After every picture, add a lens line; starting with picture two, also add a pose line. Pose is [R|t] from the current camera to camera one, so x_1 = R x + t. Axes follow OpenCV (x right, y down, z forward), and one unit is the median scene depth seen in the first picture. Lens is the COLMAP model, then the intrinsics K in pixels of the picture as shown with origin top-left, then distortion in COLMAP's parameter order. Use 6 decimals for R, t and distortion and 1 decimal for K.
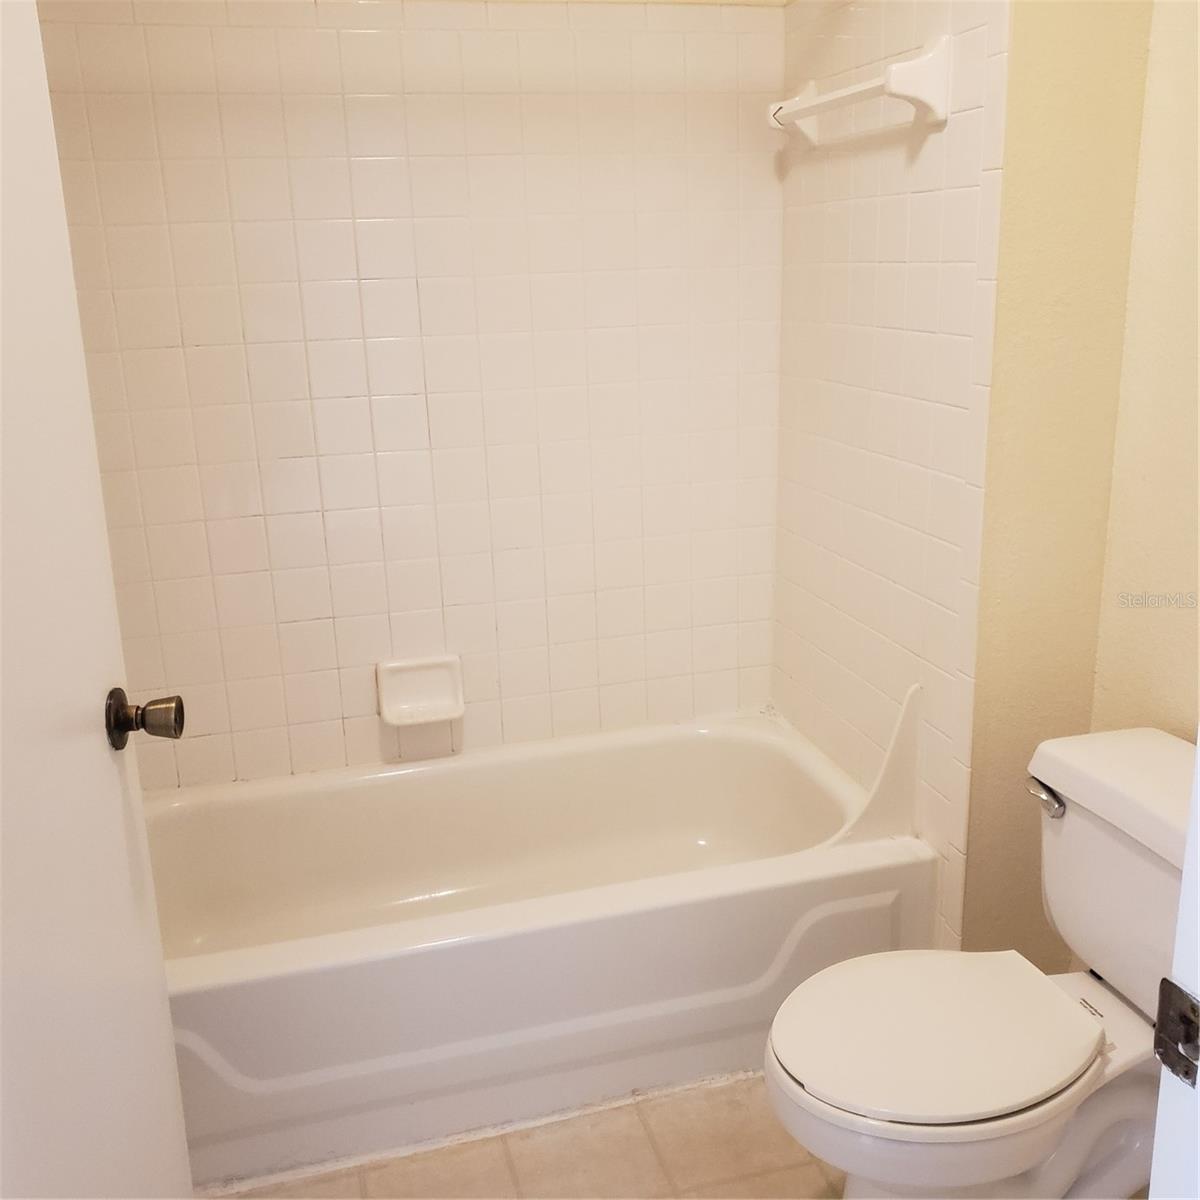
lens RADIAL K [[1299.5, 0, 600.0], [0, 1299.5, 600.0], [0, 0, 1]] dist [0.001016, 0.055274]
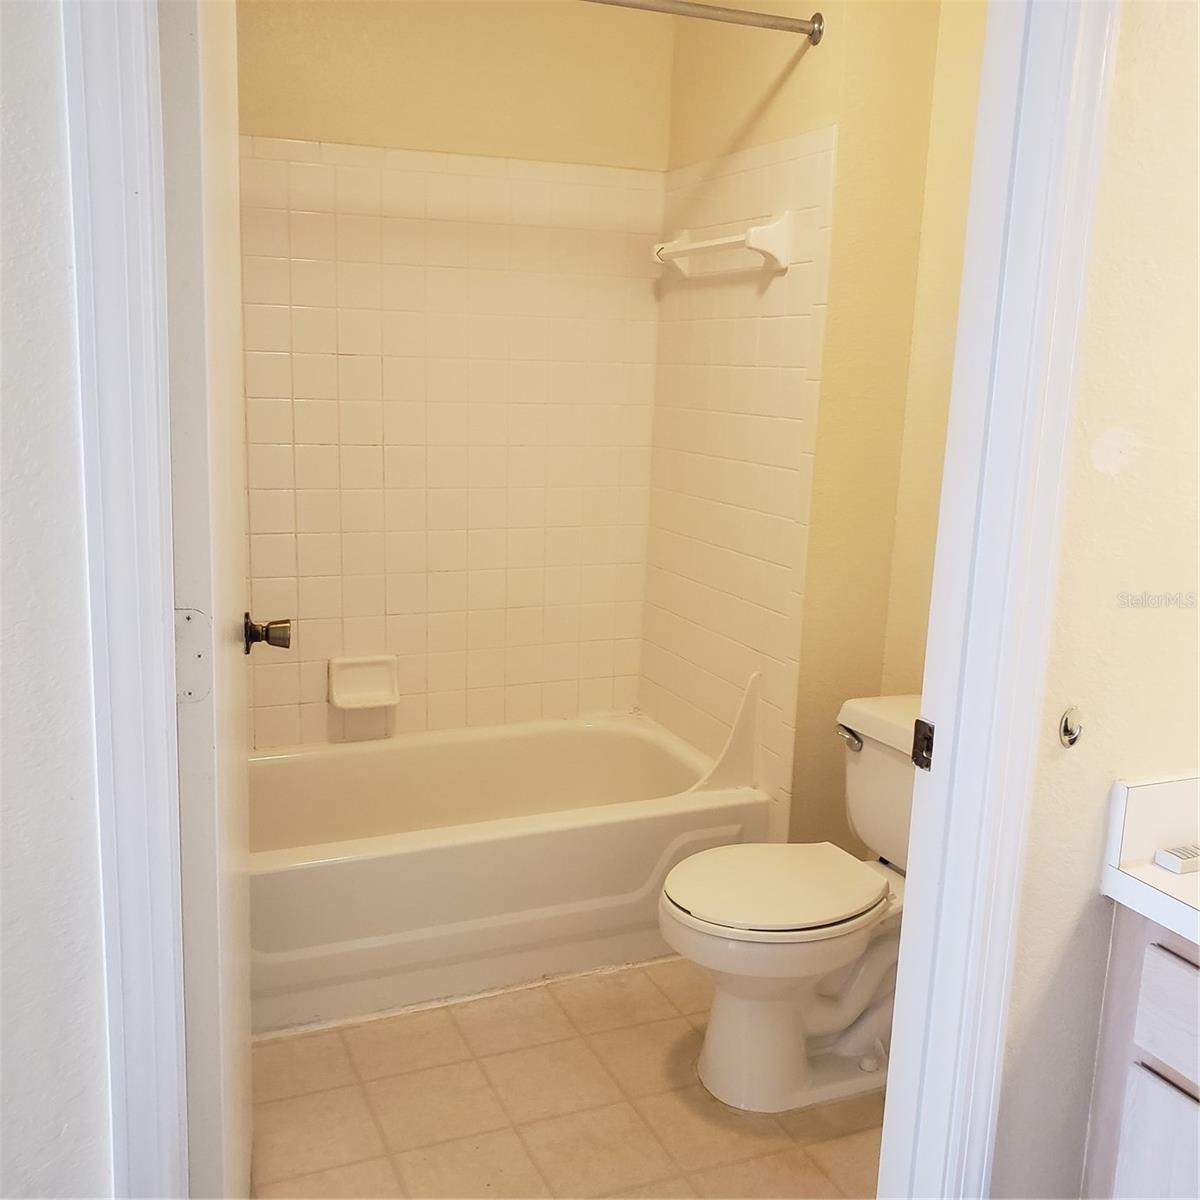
lens RADIAL K [[1270.6, 0, 602.0], [0, 1270.6, 609.7], [0, 0, 1]] dist [0.205505, -0.563758]
pose [[0.988506, 0.032813, 0.147577, -0.123310], [-0.022793, 0.997350, -0.069083, 0.100814], [-0.149453, 0.064926, 0.986635, -0.319514]]
